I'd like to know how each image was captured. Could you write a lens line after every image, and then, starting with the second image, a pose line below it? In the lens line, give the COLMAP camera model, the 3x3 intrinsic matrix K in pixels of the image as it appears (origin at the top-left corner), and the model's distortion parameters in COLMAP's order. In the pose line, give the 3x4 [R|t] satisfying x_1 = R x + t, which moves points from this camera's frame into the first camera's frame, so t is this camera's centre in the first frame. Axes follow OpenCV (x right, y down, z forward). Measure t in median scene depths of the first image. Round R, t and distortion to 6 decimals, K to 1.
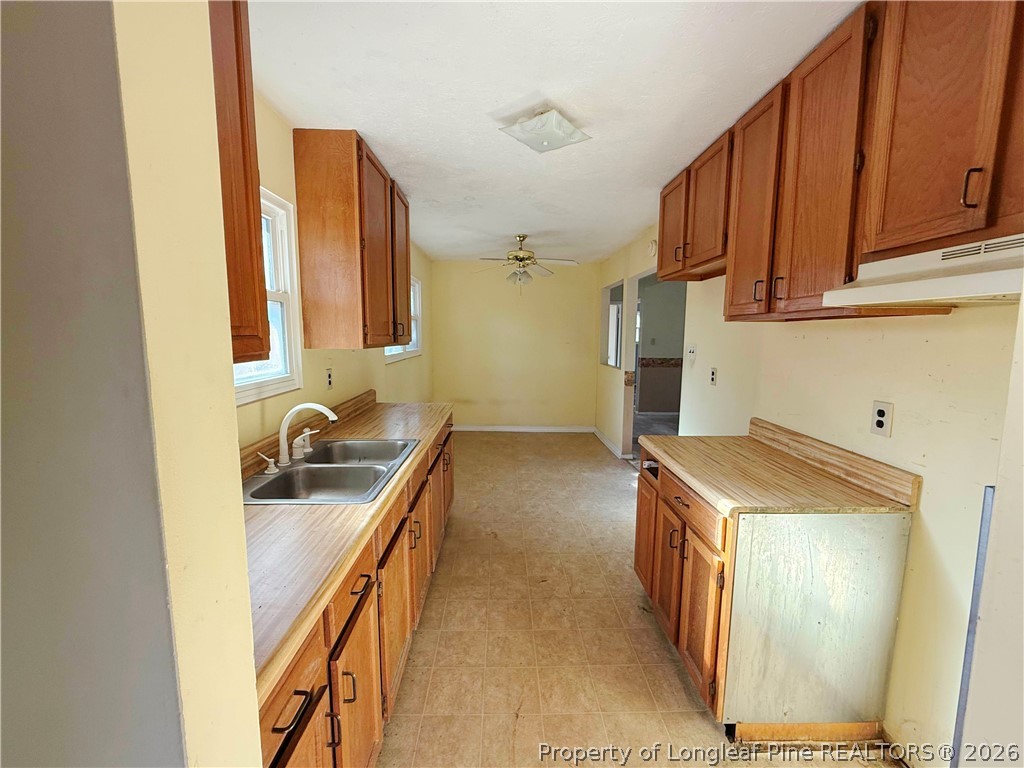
lens RADIAL K [[415.3, 0, 512.0], [0, 415.3, 384.0], [0, 0, 1]] dist [-0.001891, -0.000227]
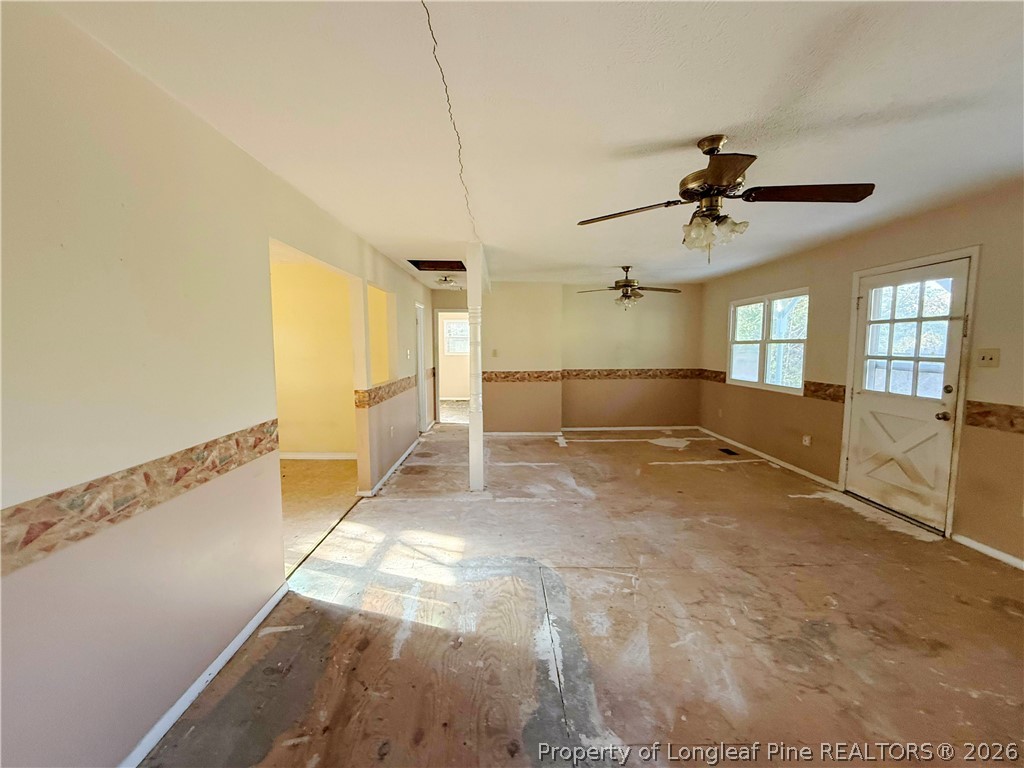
lens RADIAL K [[415.3, 0, 512.0], [0, 415.3, 384.0], [0, 0, 1]] dist [-0.001891, -0.000227]
pose [[0.999949, -0.009718, -0.002907, 0.719041], [0.009629, 0.999531, -0.029063, -0.019153], [0.003188, 0.029034, 0.999573, 0.224245]]
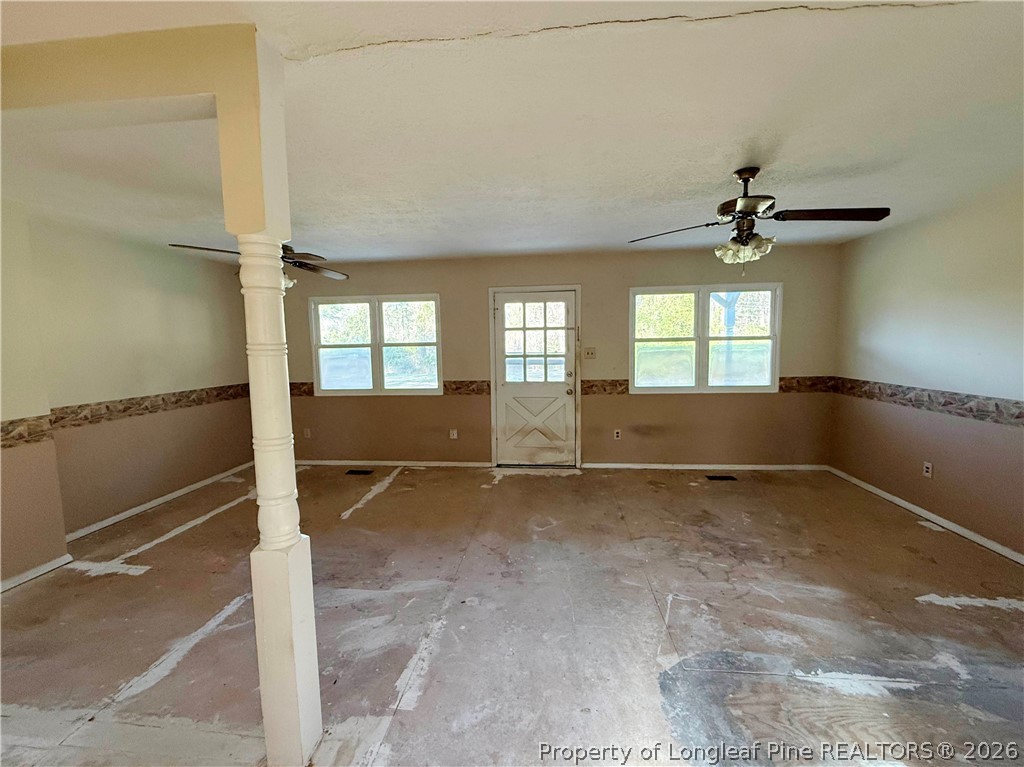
lens RADIAL K [[424.7, 0, 512.0], [0, 424.7, 383.5], [0, 0, 1]] dist [0.000109, 0.000224]
pose [[0.121675, -0.099762, 0.987544, 0.281820], [0.137487, 0.987039, 0.082772, -0.125623], [-0.983002, 0.125703, 0.133814, 1.026803]]
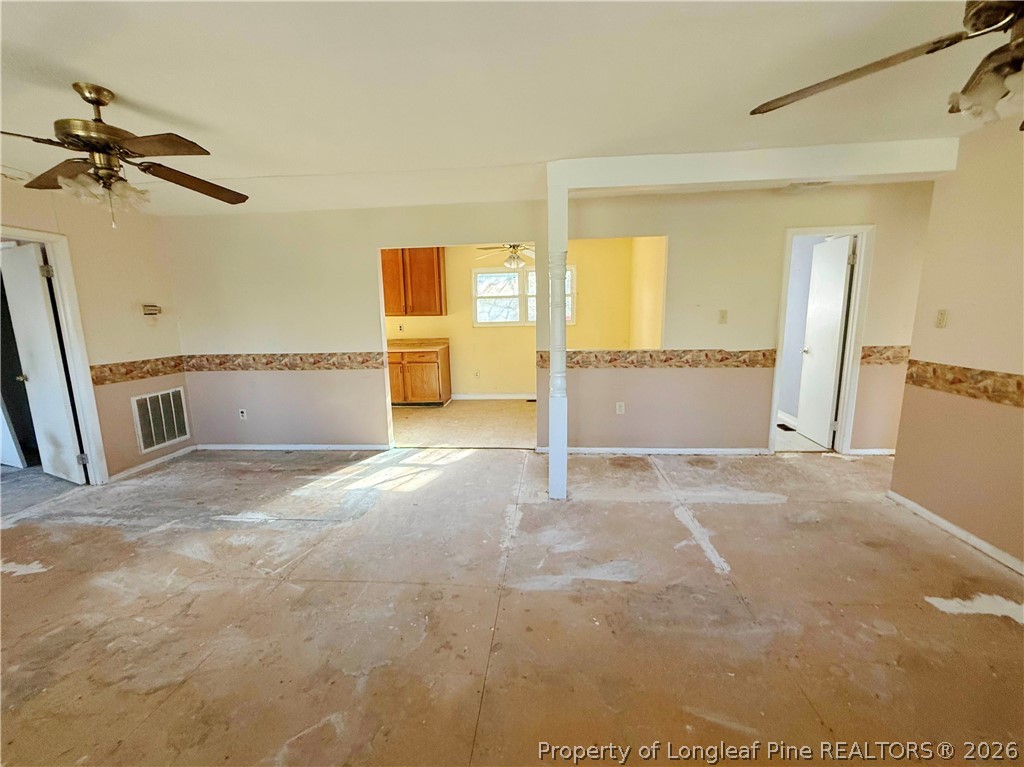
lens RADIAL K [[436.1, 0, 511.7], [0, 436.1, 360.6], [0, 0, 1]] dist [0.001894, 0.000990]
pose [[-0.115872, 0.113209, -0.986791, 1.475153], [-0.101718, 0.986908, 0.125166, -0.146718], [0.988042, 0.114878, -0.102840, 1.293367]]
